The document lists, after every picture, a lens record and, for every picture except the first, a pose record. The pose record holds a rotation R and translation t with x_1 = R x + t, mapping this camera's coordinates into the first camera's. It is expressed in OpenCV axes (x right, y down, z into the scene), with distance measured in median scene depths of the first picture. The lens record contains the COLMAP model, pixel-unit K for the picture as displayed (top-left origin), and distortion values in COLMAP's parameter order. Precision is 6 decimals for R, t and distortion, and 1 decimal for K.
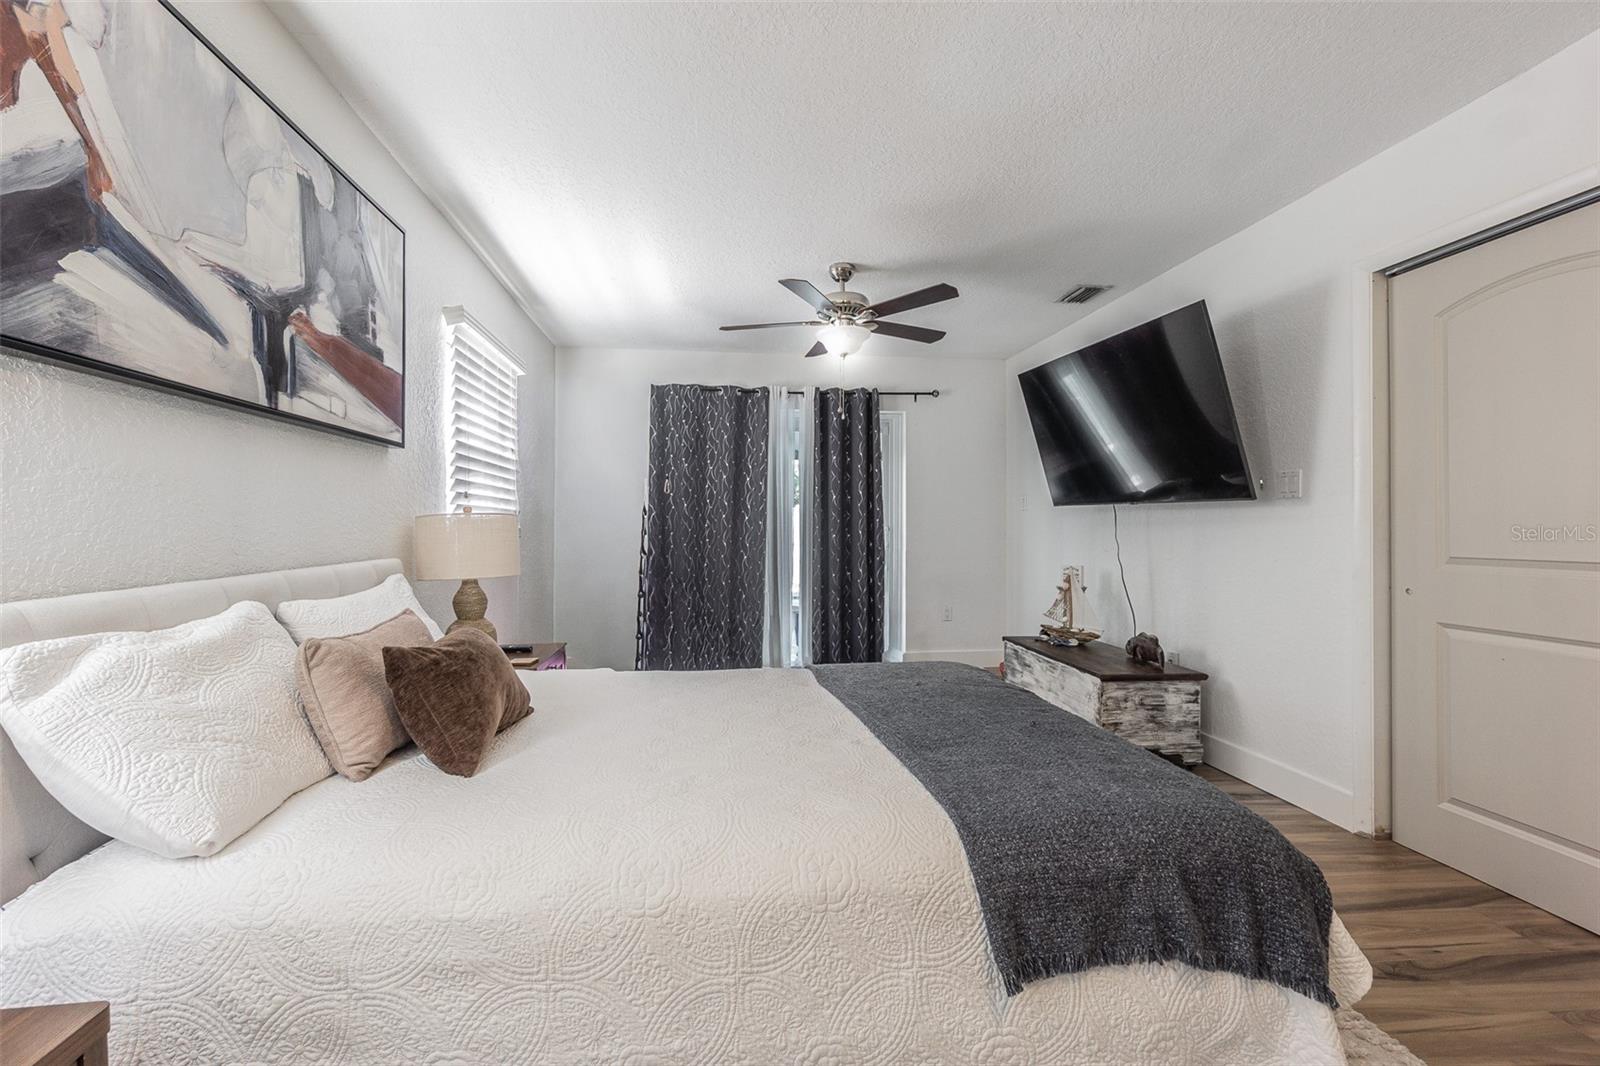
lens RADIAL K [[697.6, 0, 800.1], [0, 697.6, 530.4], [0, 0, 1]] dist [-0.009980, 0.001811]
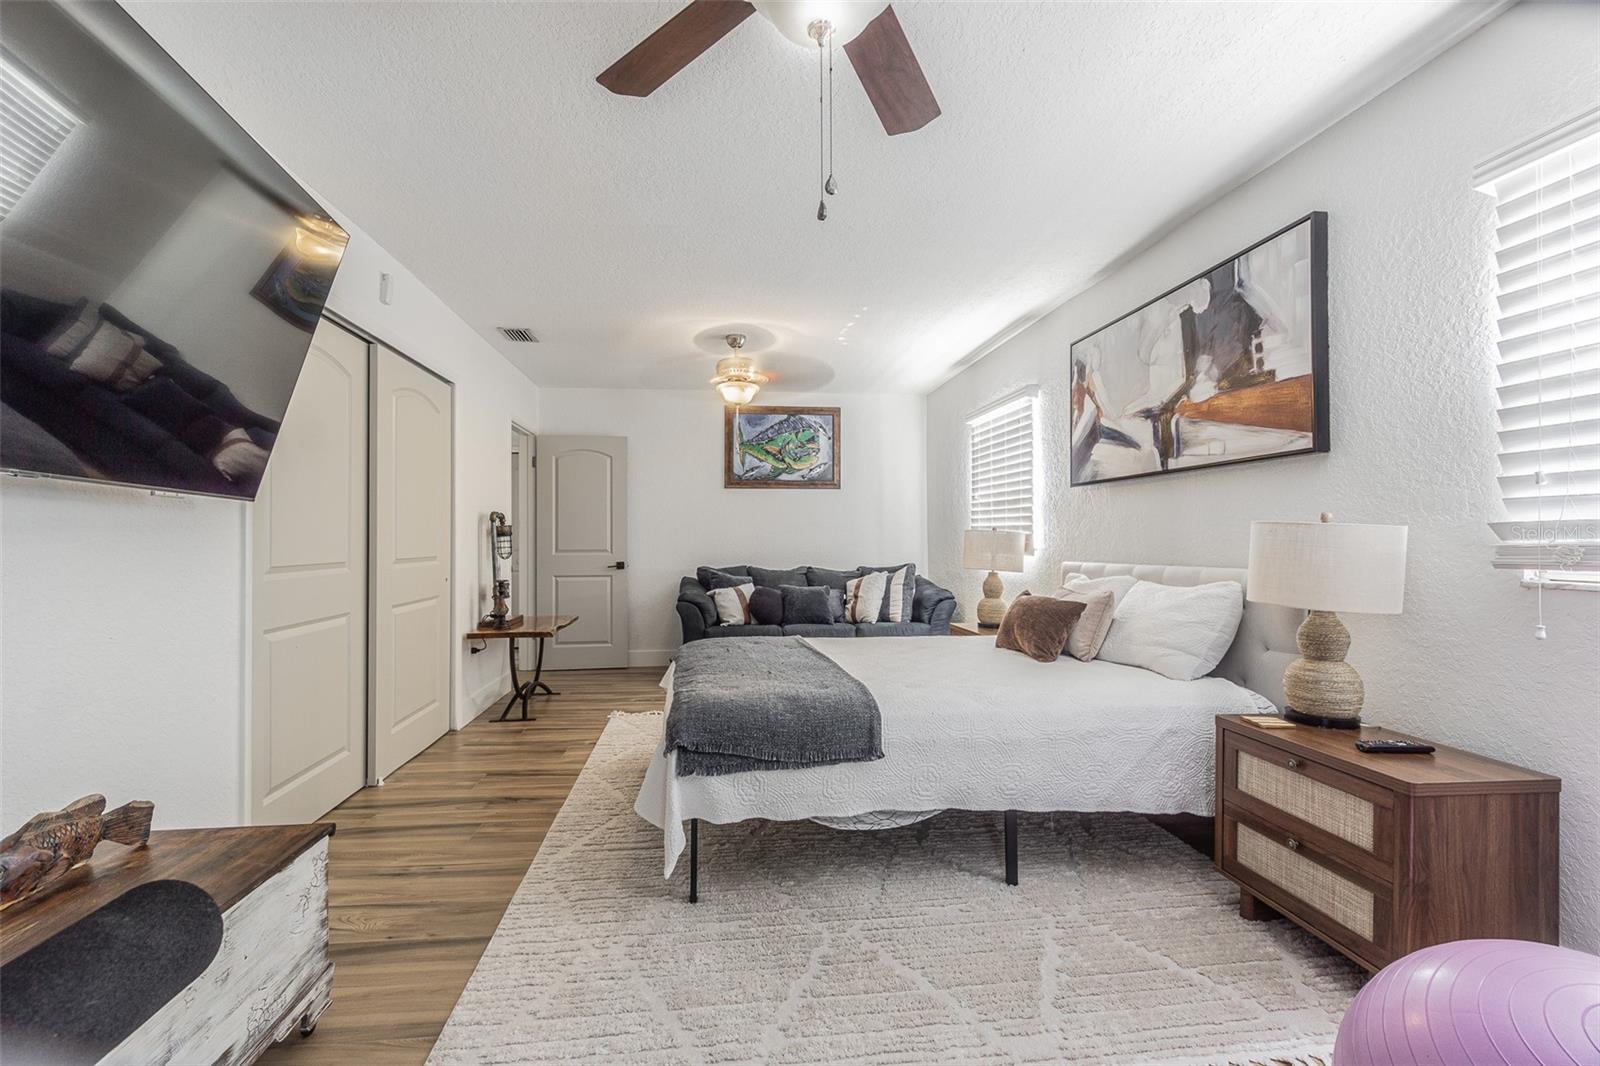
lens RADIAL K [[697.6, 0, 796.5], [0, 697.6, 535.7], [0, 0, 1]] dist [-0.009980, 0.001811]
pose [[-0.999969, -0.004772, 0.006235, 0.145857], [-0.004773, 0.999989, -0.000207, -0.008364], [-0.006234, -0.000237, -0.999981, 2.791598]]
